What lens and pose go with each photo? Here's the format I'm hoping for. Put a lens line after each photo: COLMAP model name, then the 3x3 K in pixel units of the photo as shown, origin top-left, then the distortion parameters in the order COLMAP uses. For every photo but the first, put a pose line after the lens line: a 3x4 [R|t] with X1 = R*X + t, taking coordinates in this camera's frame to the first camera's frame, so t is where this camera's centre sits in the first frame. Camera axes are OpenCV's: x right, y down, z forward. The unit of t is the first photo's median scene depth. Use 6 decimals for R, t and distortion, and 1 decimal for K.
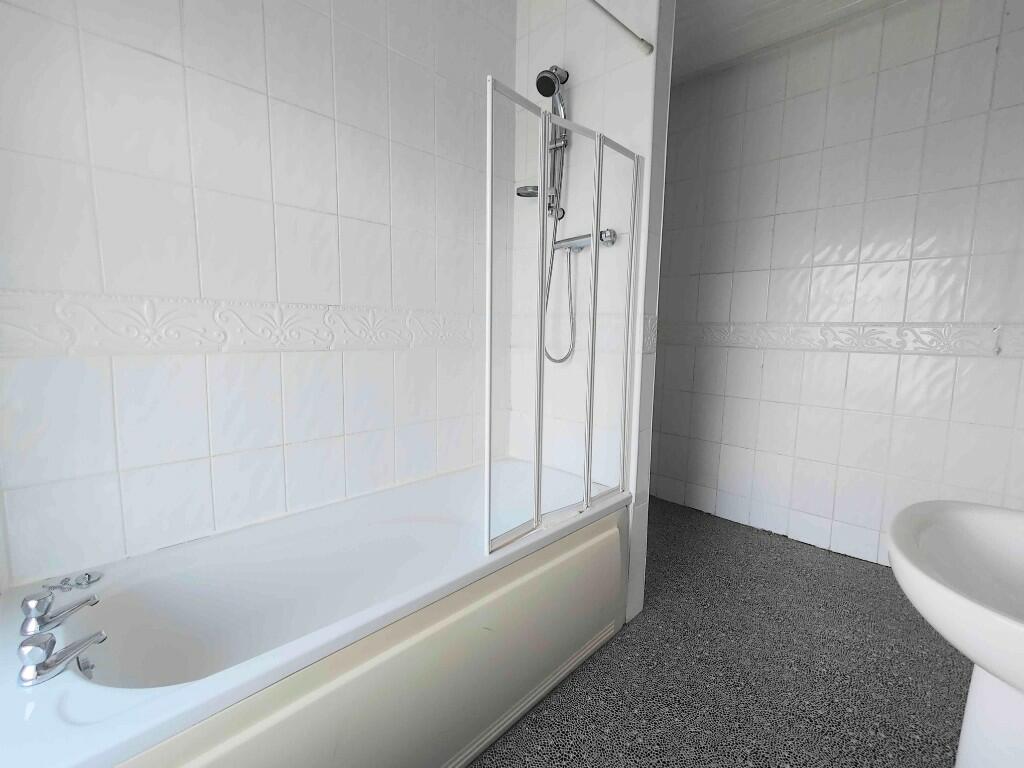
lens RADIAL K [[454.9, 0, 510.8], [0, 454.9, 379.6], [0, 0, 1]] dist [-0.003333, 0.014134]
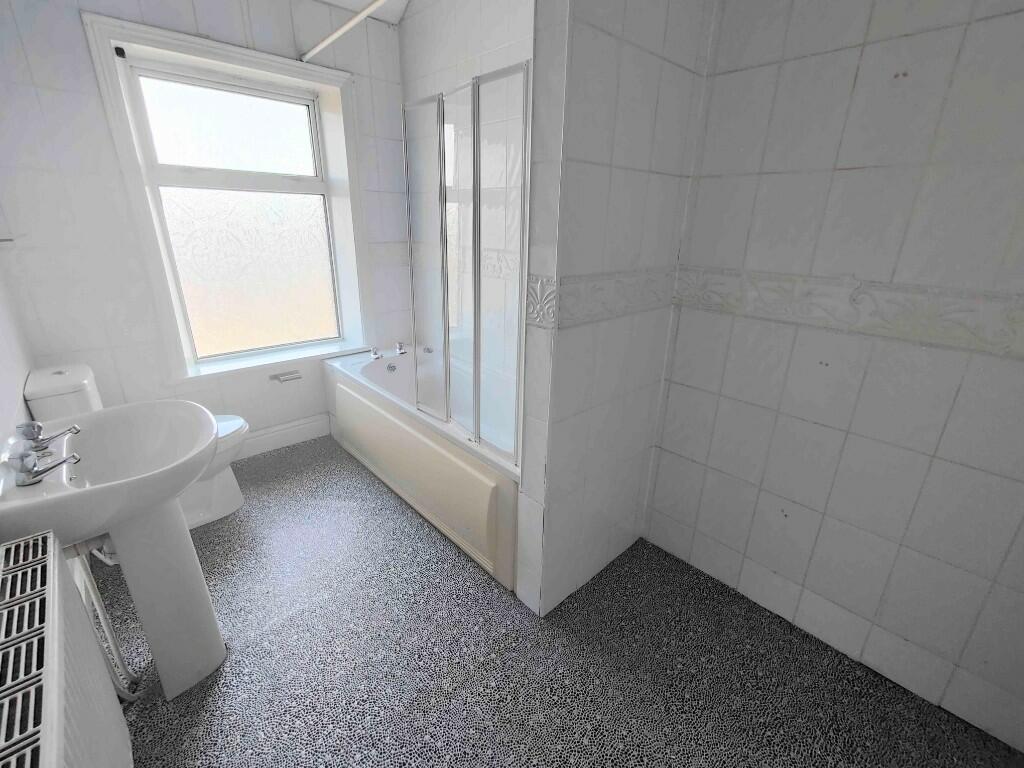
lens RADIAL K [[454.9, 0, 510.8], [0, 454.9, 379.6], [0, 0, 1]] dist [-0.003333, 0.014134]
pose [[-0.045594, 0.320006, -0.946318, 1.253487], [-0.132628, 0.936978, 0.323237, -0.253909], [0.990117, 0.140246, -0.000279, 1.130786]]
